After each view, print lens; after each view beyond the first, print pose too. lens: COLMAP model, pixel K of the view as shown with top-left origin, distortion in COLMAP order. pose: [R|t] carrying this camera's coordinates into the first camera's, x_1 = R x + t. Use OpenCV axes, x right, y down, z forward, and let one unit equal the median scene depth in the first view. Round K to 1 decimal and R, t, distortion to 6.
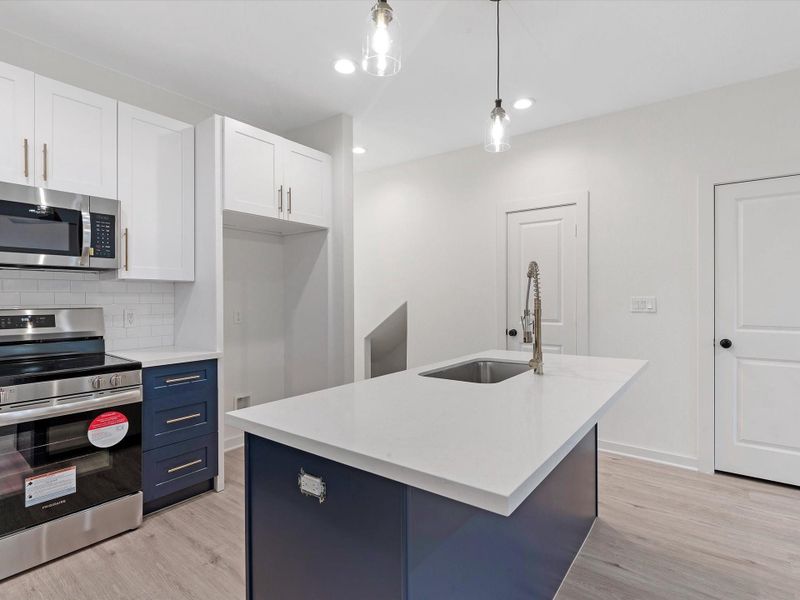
lens RADIAL K [[411.8, 0, 399.6], [0, 411.8, 303.2], [0, 0, 1]] dist [-0.001014, -0.001162]
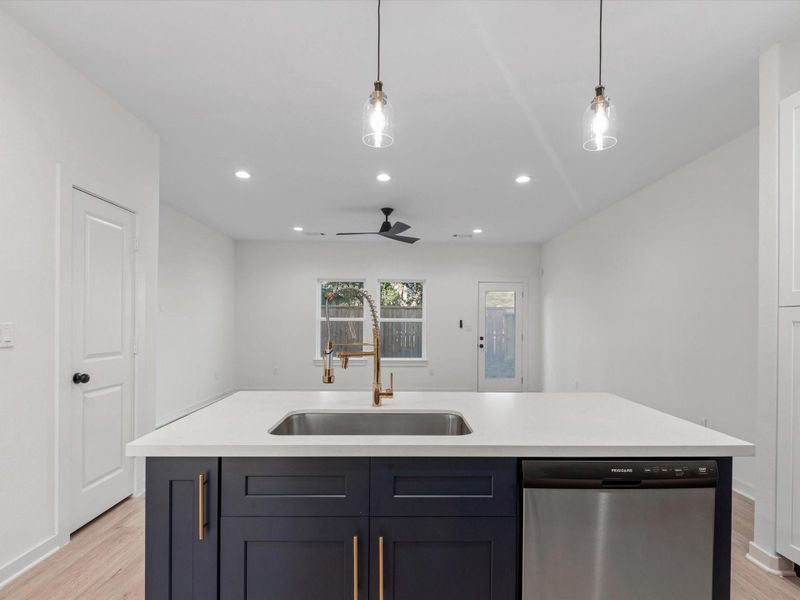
lens RADIAL K [[417.2, 0, 404.2], [0, 417.2, 323.2], [0, 0, 1]] dist [-0.016453, -0.000041]
pose [[-0.626313, -0.001539, 0.779570, -0.348041], [0.002714, 0.999988, 0.004155, -0.020382], [-0.779567, 0.004718, -0.626301, 1.218040]]
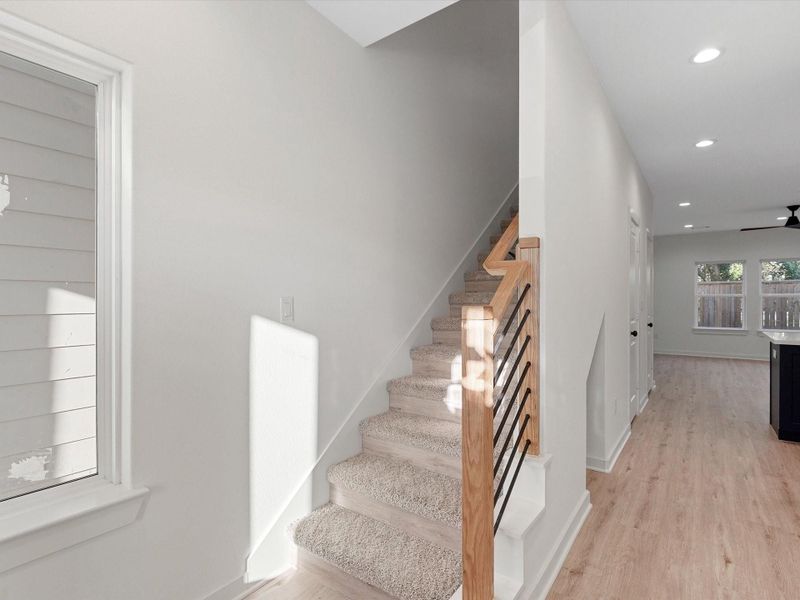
lens RADIAL K [[411.8, 0, 399.6], [0, 411.8, 303.2], [0, 0, 1]] dist [-0.001014, -0.001162]
pose [[-0.024080, -0.005710, 0.999694, -1.204969], [0.013847, 0.999886, 0.006045, -0.030680], [-0.999614, 0.013988, -0.023998, 2.559094]]
